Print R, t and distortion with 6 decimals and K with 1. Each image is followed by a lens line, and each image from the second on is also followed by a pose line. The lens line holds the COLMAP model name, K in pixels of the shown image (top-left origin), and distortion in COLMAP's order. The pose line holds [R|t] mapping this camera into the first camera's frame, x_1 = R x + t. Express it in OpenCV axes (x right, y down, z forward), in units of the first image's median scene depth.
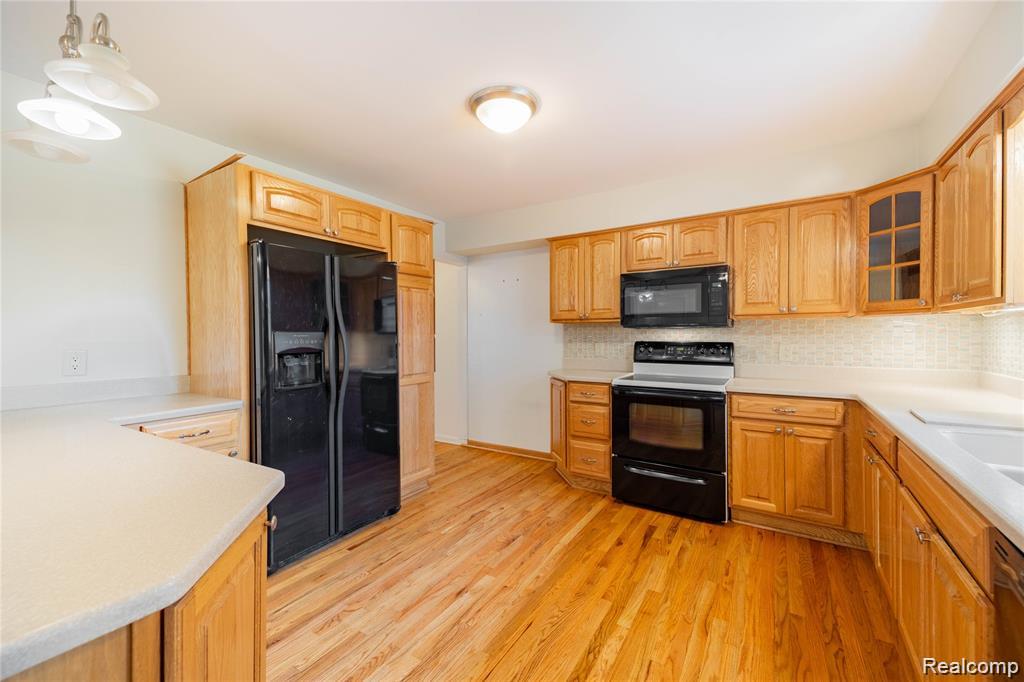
lens RADIAL K [[416.9, 0, 507.8], [0, 416.9, 337.1], [0, 0, 1]] dist [0.039647, -0.012135]
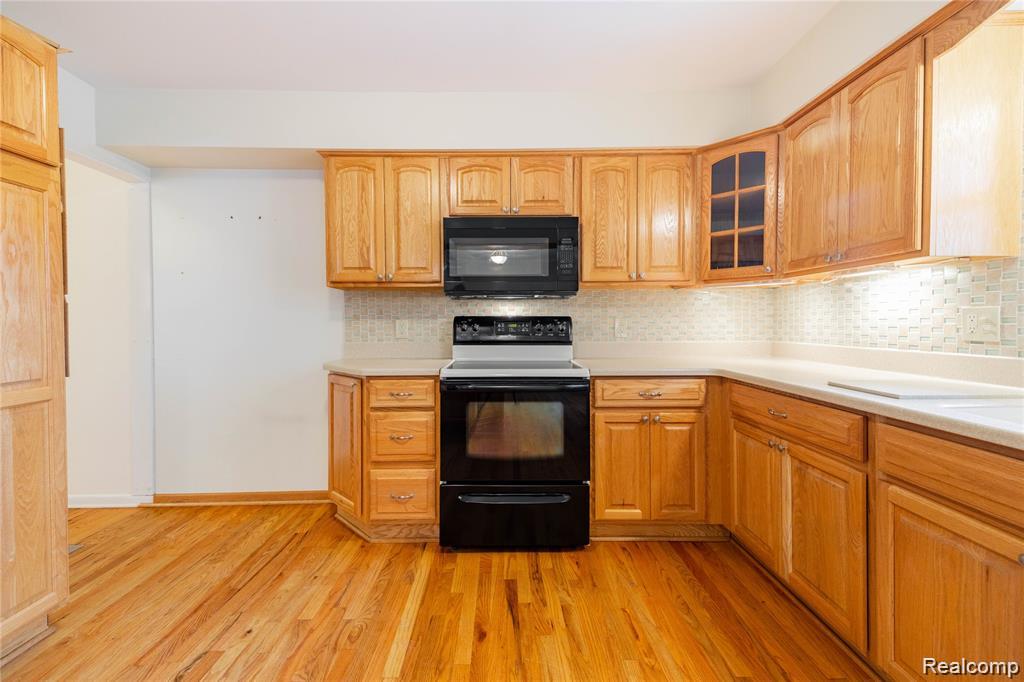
lens RADIAL K [[447.8, 0, 507.1], [0, 447.8, 327.9], [0, 0, 1]] dist [0.037396, -0.003479]
pose [[0.839043, -0.005464, 0.544038, -0.051401], [0.004223, 0.999985, 0.003530, 0.033139], [-0.544049, -0.000665, 0.839053, 0.349597]]
